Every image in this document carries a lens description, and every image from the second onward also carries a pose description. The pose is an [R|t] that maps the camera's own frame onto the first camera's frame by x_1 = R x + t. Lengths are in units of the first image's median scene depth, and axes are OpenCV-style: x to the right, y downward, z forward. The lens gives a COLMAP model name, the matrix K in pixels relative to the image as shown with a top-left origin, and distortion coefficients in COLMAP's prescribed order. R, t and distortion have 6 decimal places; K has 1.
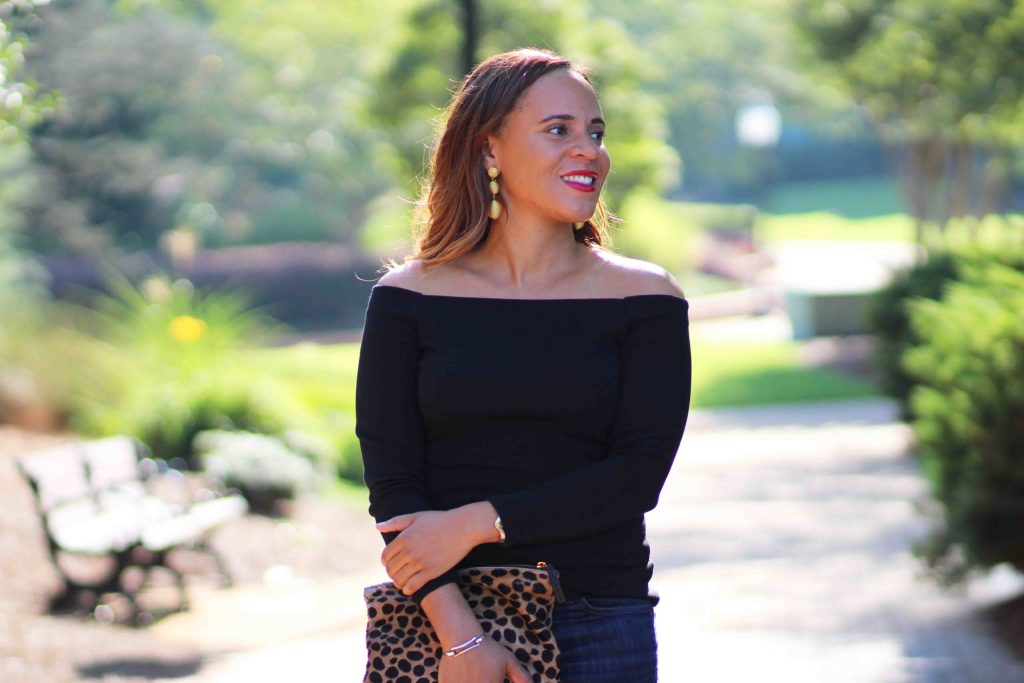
lens RADIAL K [[3286.2, 0, 512.0], [0, 3286.2, 341.5], [0, 0, 1]] dist [-0.068764, -1.321951]
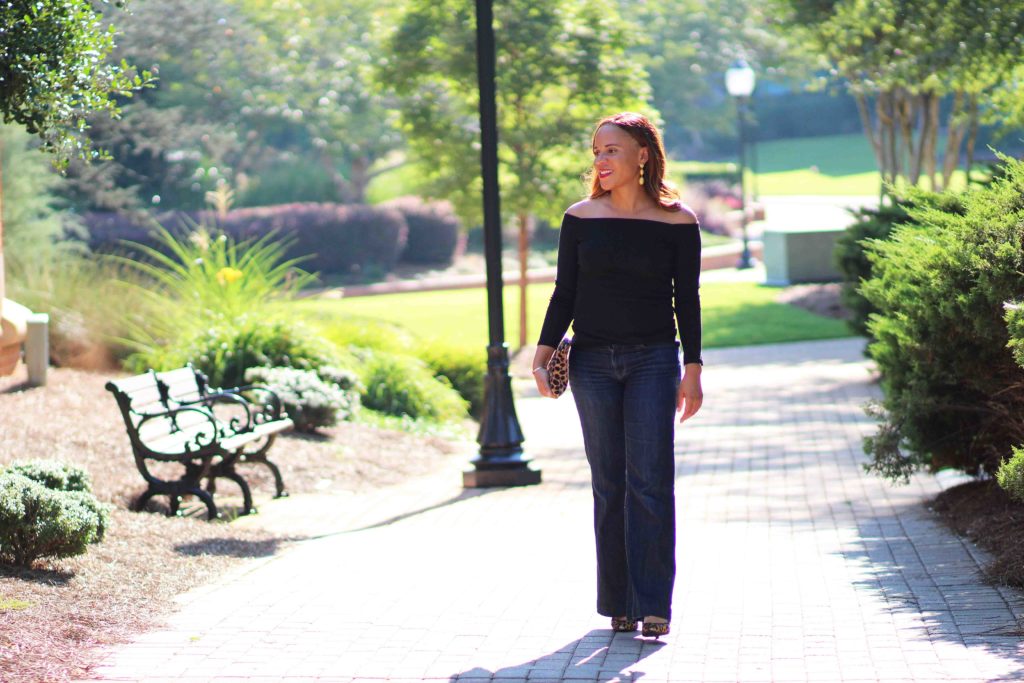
lens RADIAL K [[3293.1, 0, 613.4], [0, 3293.1, 341.6], [0, 0, 1]] dist [-0.026878, -1.988949]
pose [[0.999332, -0.013124, 0.034102, -0.005505], [0.012665, 0.999827, 0.013659, 0.004437], [-0.034275, -0.013218, 0.999325, -0.107531]]
